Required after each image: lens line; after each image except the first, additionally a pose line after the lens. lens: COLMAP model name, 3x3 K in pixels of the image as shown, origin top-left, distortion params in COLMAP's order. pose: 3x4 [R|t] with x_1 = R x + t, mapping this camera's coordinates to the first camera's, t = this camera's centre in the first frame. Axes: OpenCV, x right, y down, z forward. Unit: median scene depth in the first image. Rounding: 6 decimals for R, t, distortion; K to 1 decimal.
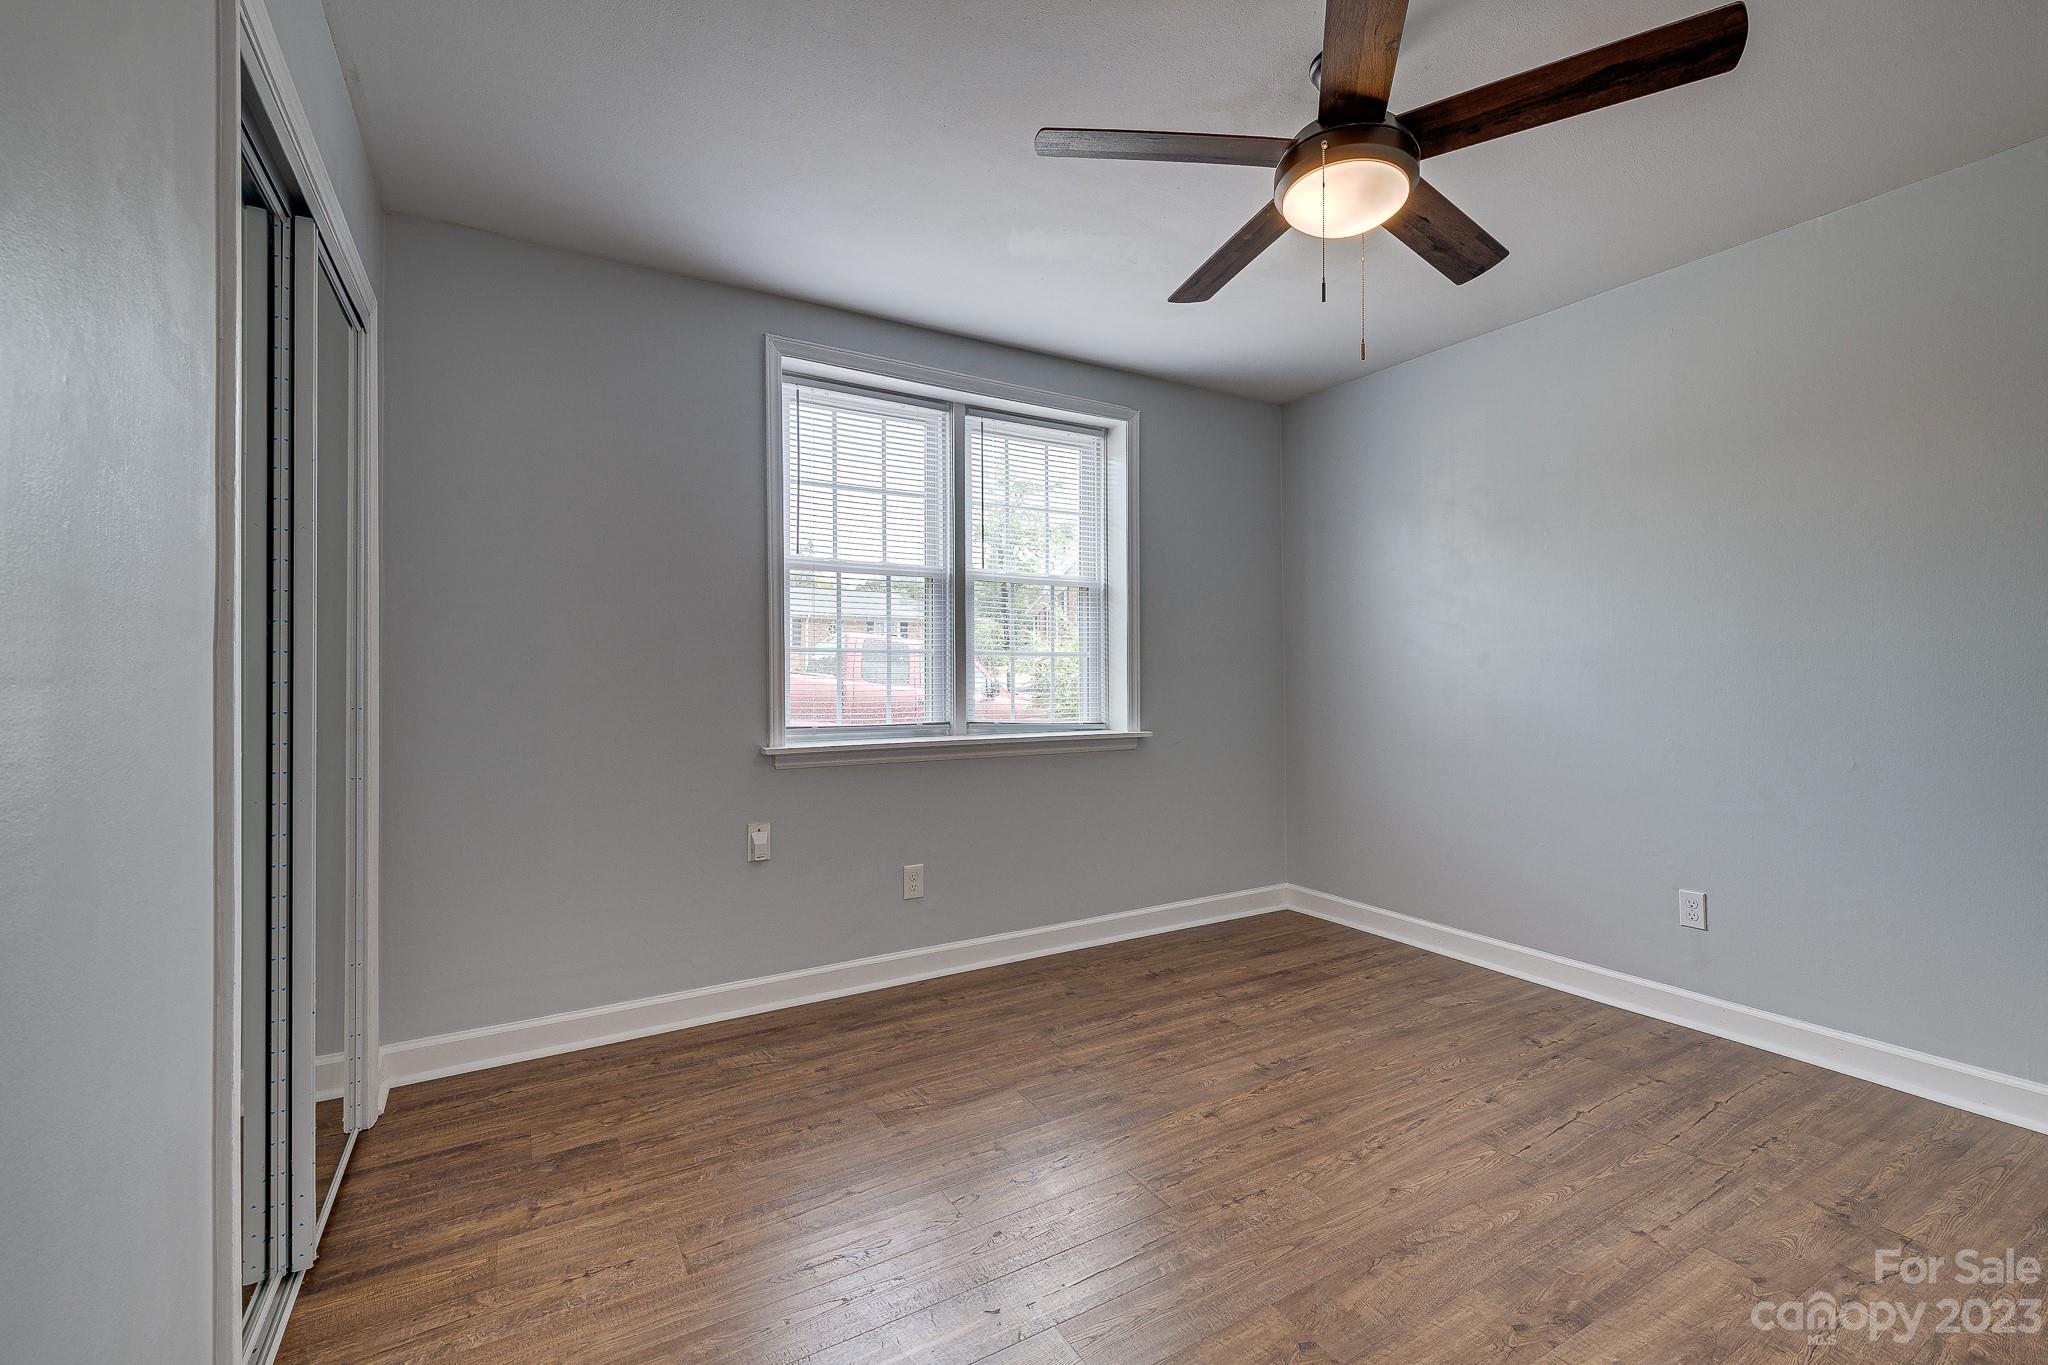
lens RADIAL K [[873.8, 0, 1028.4], [0, 873.8, 676.2], [0, 0, 1]] dist [0.022302, -0.010680]
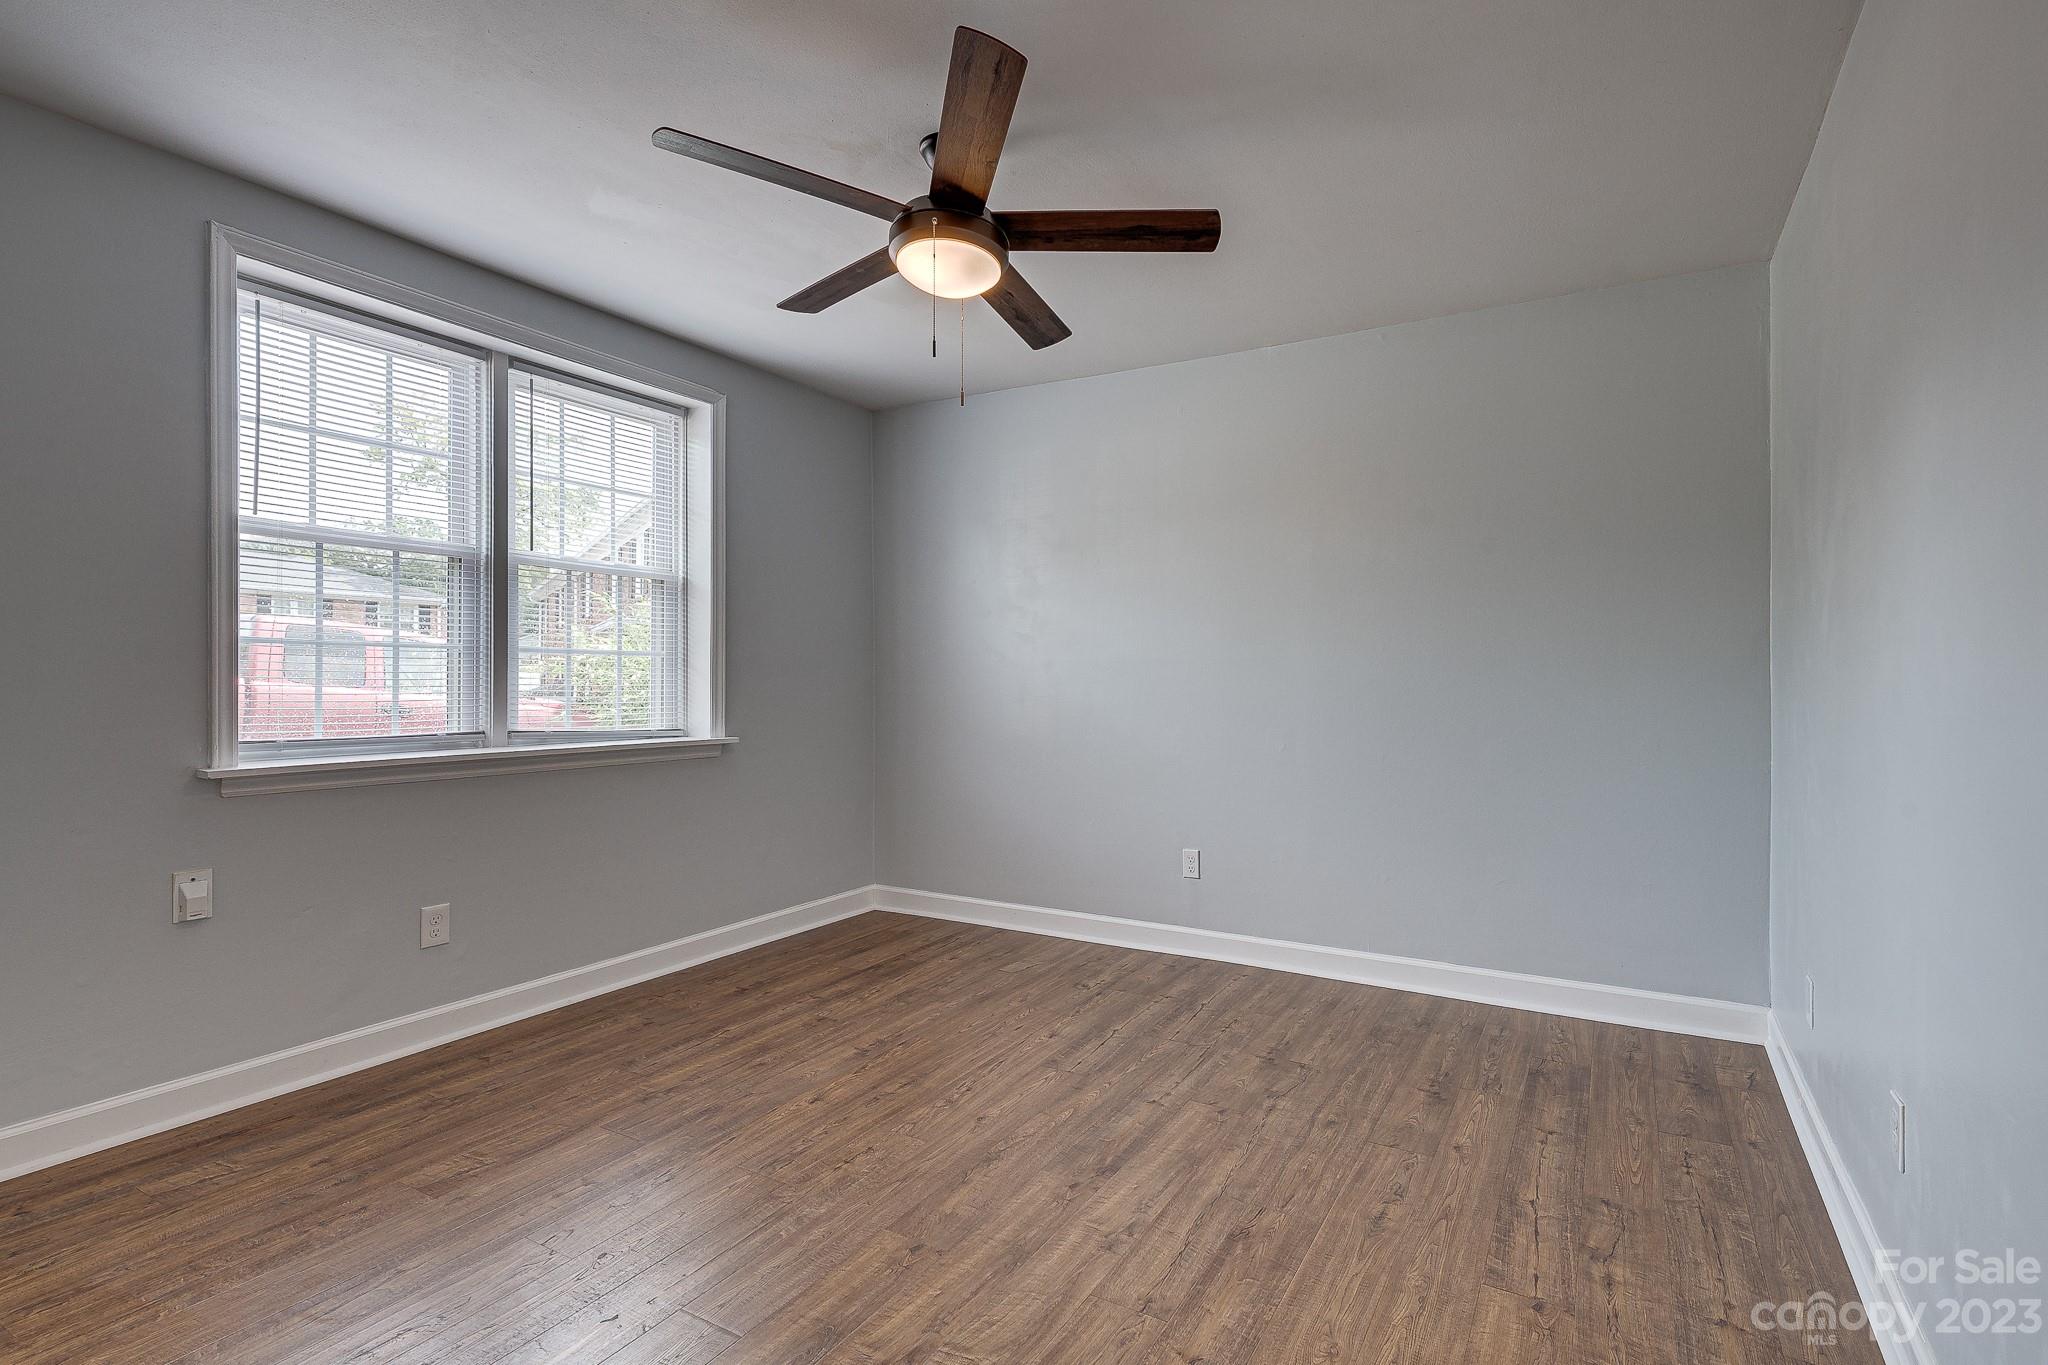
lens RADIAL K [[948.6, 0, 1110.8], [0, 948.6, 680.2], [0, 0, 1]] dist [0.019198, -0.009809]
pose [[0.852541, 0.007232, 0.522611, -0.064119], [-0.007879, 0.999968, -0.000983, -0.000385], [-0.522602, -0.003280, 0.852571, -0.104485]]
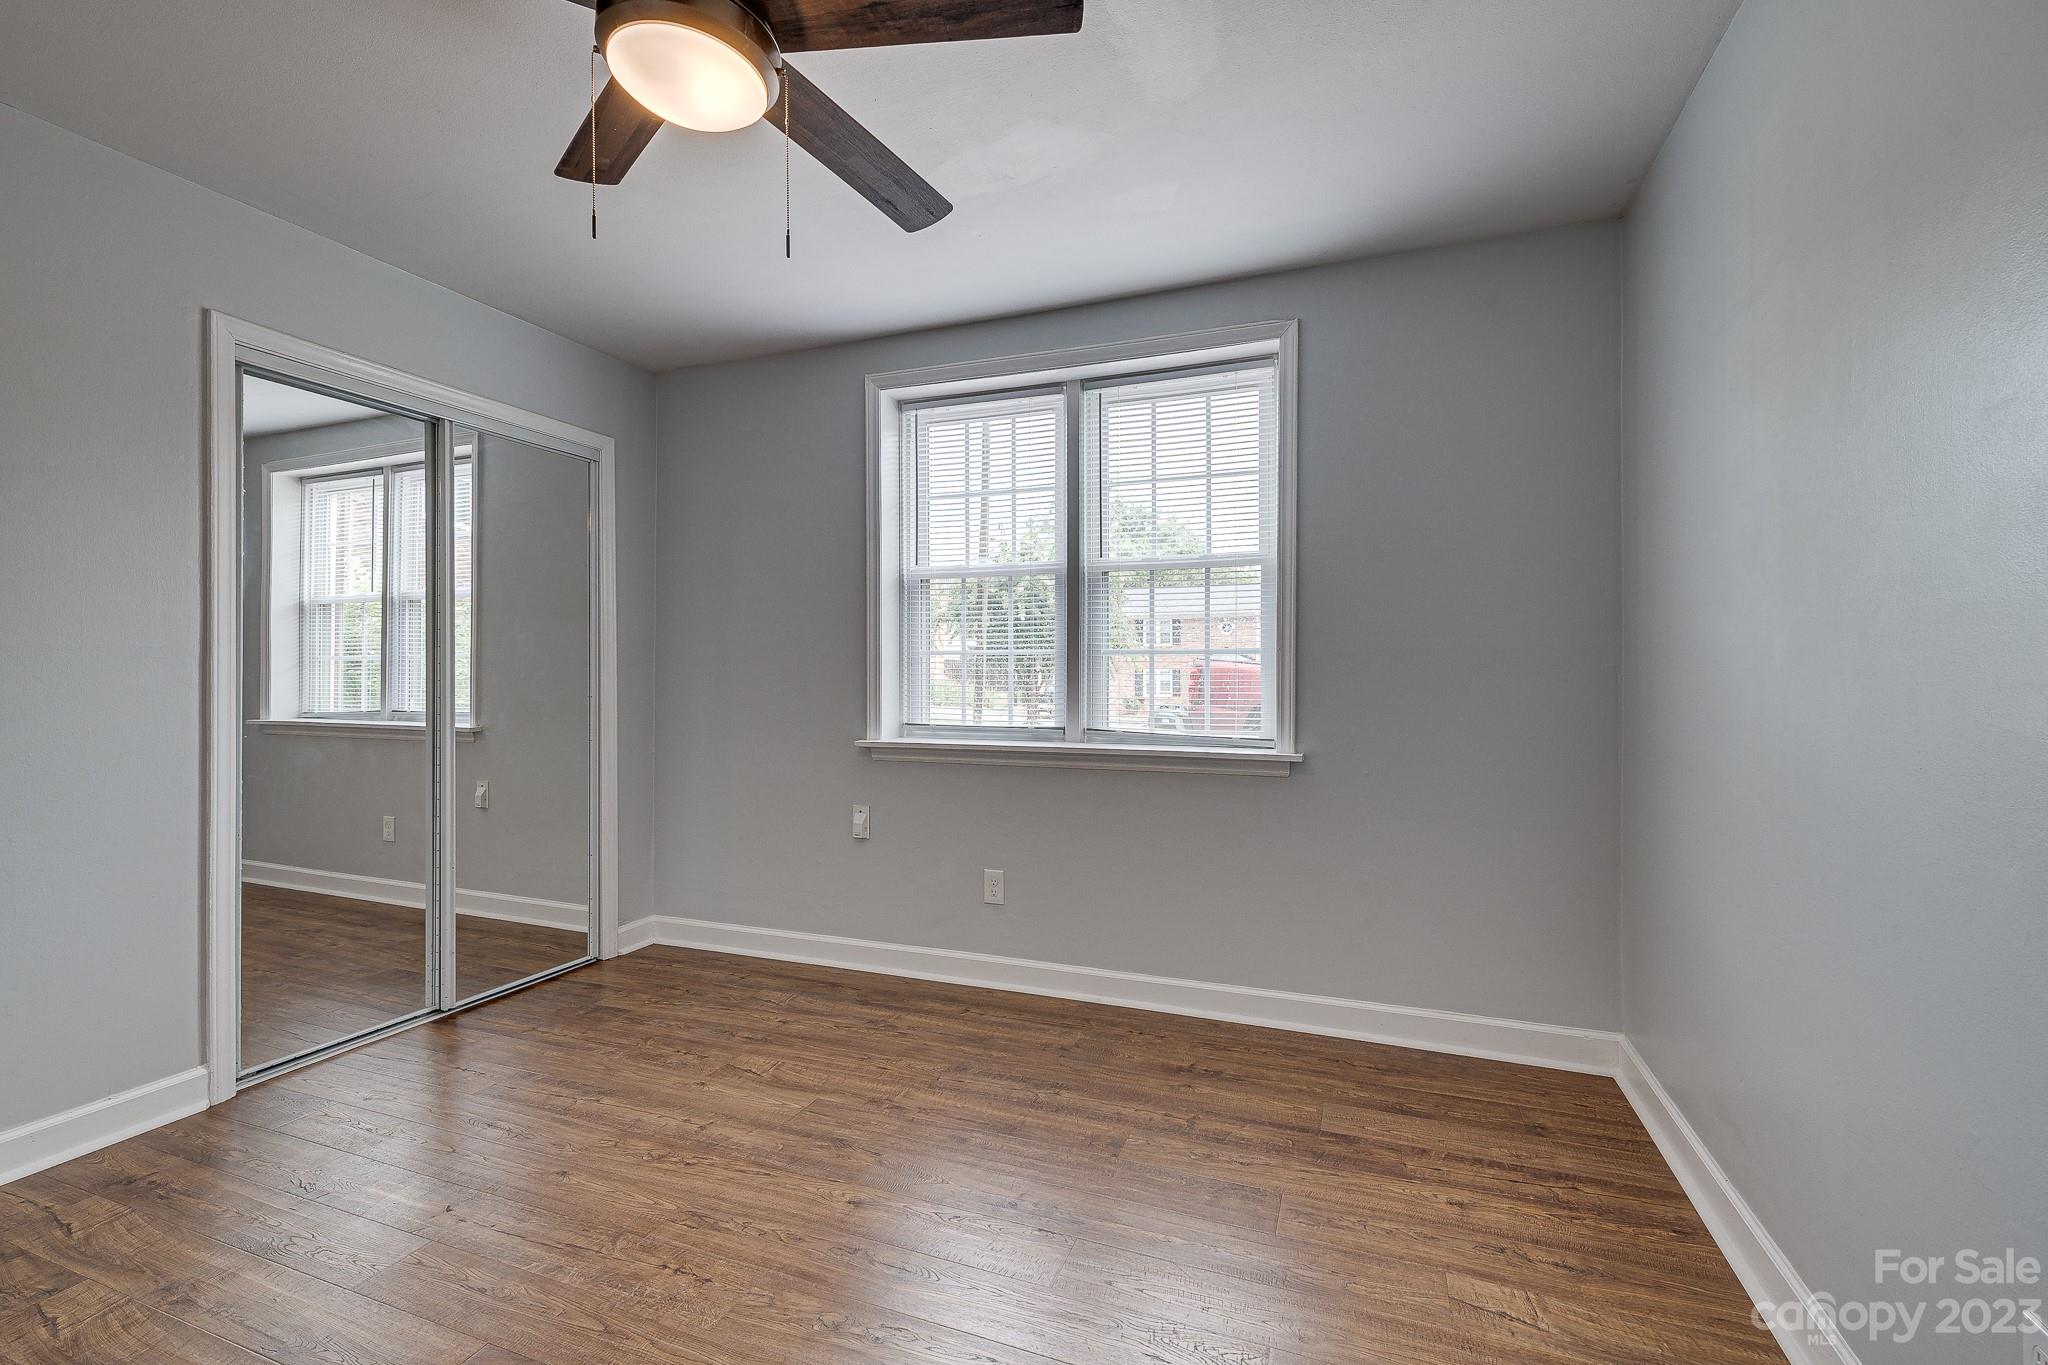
lens RADIAL K [[878.1, 0, 1025.0], [0, 878.1, 683.0], [0, 0, 1]] dist [0.029036, -0.011240]
pose [[0.619828, 0.009571, -0.784679, 0.697003], [-0.003184, 0.999948, 0.009681, -0.003992], [0.784731, -0.003502, 0.619826, 0.436186]]
